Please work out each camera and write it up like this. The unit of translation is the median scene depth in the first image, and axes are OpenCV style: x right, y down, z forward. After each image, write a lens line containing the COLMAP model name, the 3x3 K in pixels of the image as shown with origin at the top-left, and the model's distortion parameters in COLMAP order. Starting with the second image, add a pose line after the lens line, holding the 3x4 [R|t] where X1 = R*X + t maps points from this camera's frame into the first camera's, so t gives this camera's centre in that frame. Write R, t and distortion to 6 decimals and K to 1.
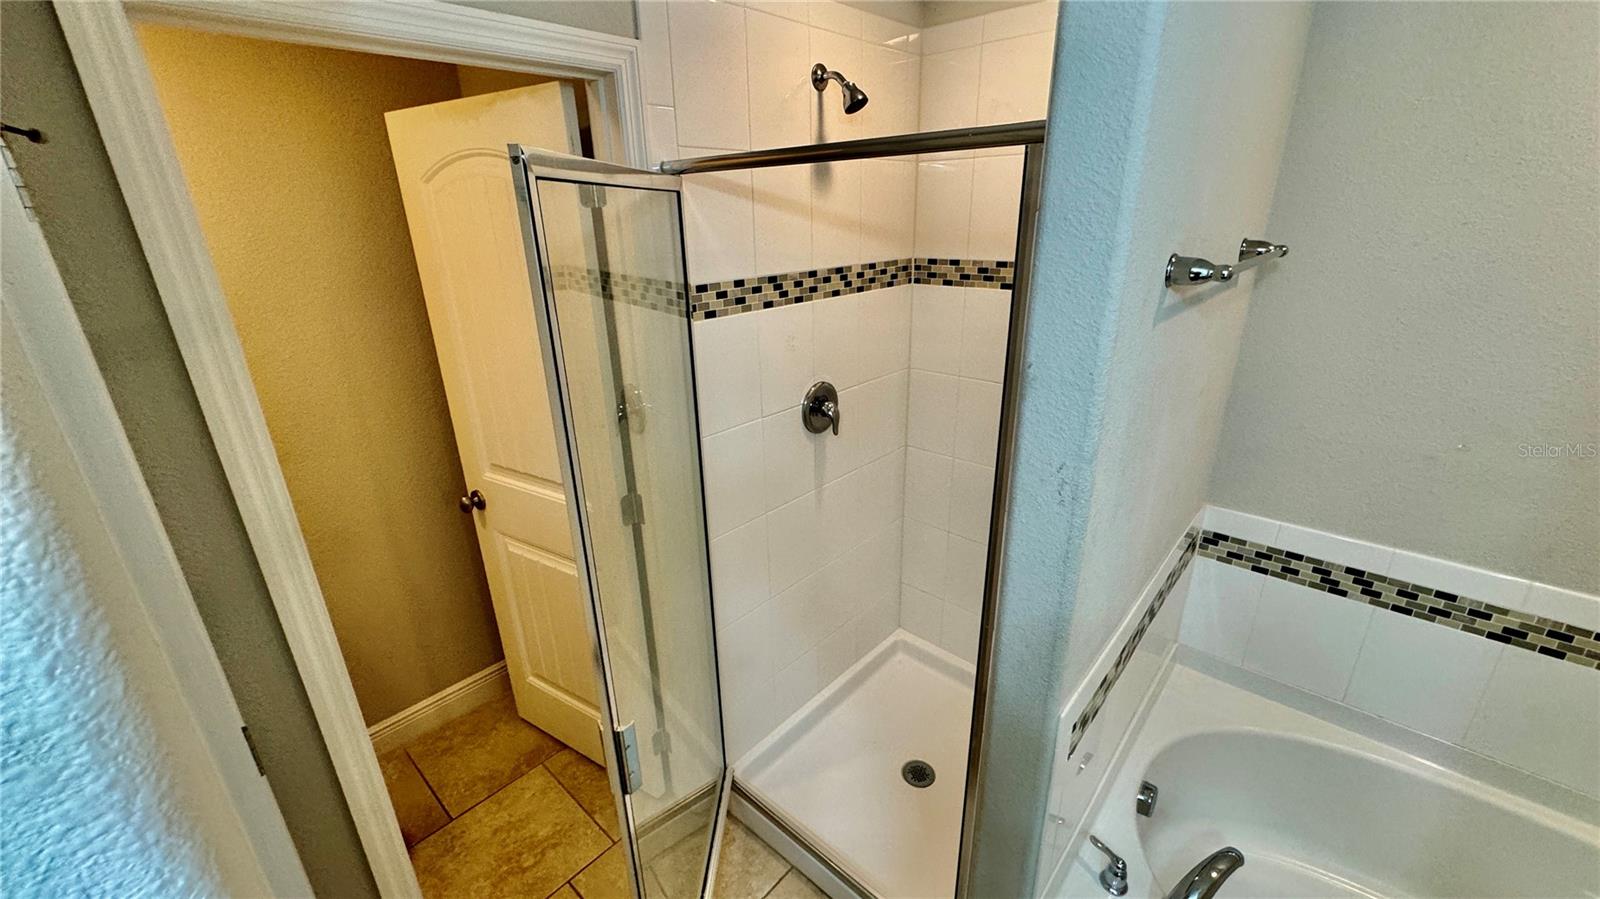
lens RADIAL K [[641.3, 0, 800.0], [0, 641.3, 449.5], [0, 0, 1]] dist [-0.001182, 0.000263]
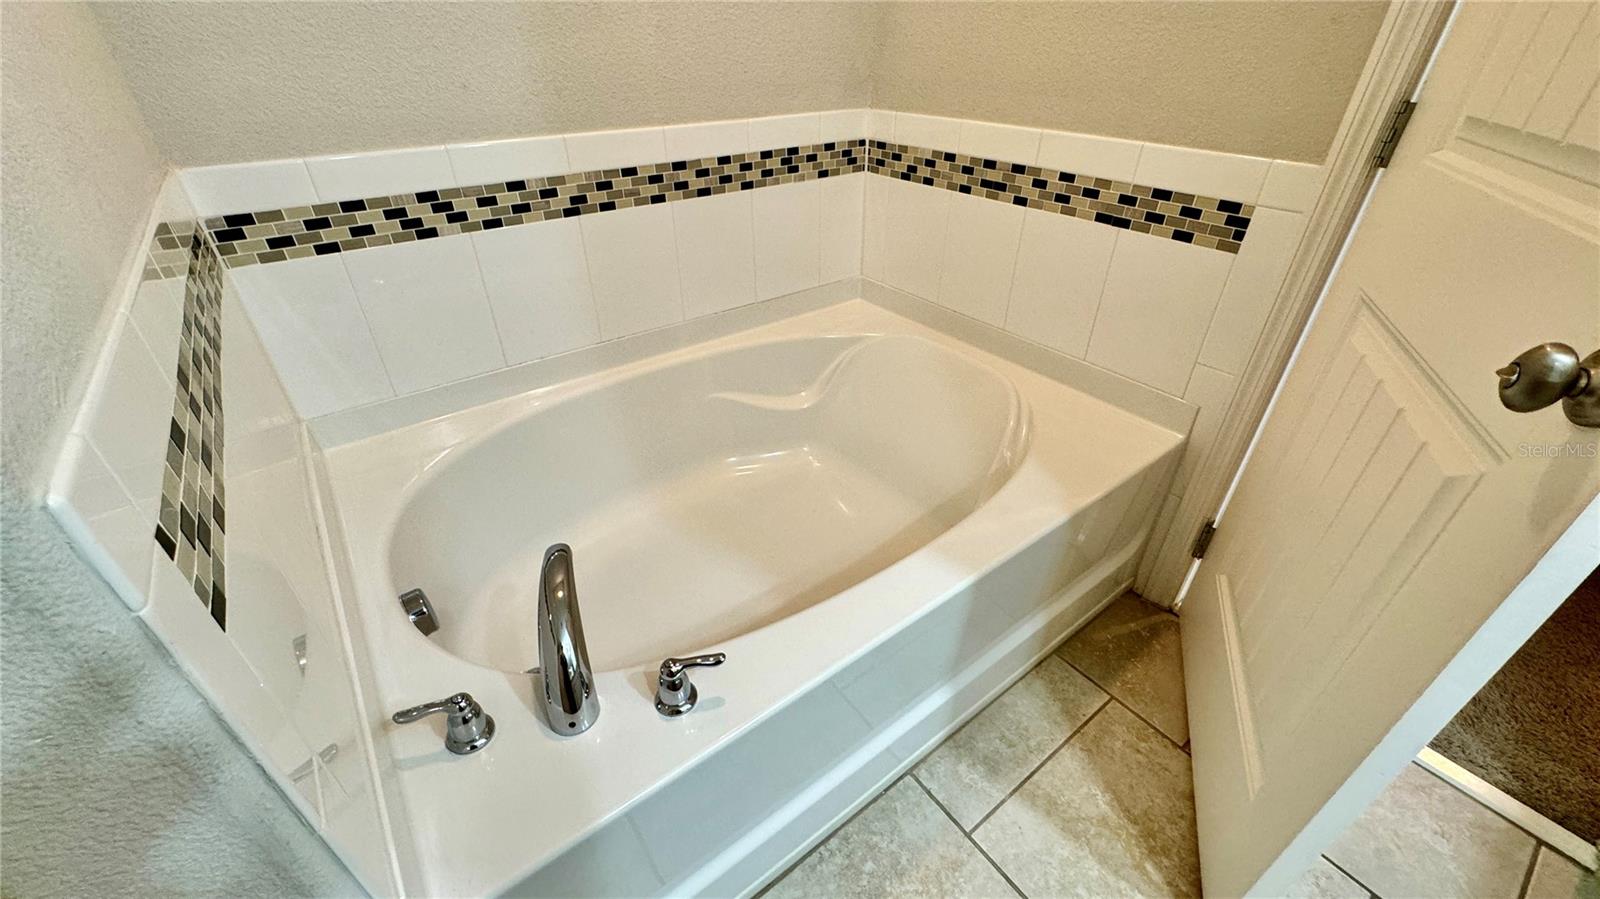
lens RADIAL K [[639.7, 0, 800.8], [0, 639.7, 445.0], [0, 0, 1]] dist [-0.002621, -0.000156]
pose [[0.190746, -0.530645, 0.825852, 0.163167], [0.327408, 0.827516, 0.456094, 0.230429], [-0.925430, 0.183393, 0.331583, 0.383978]]
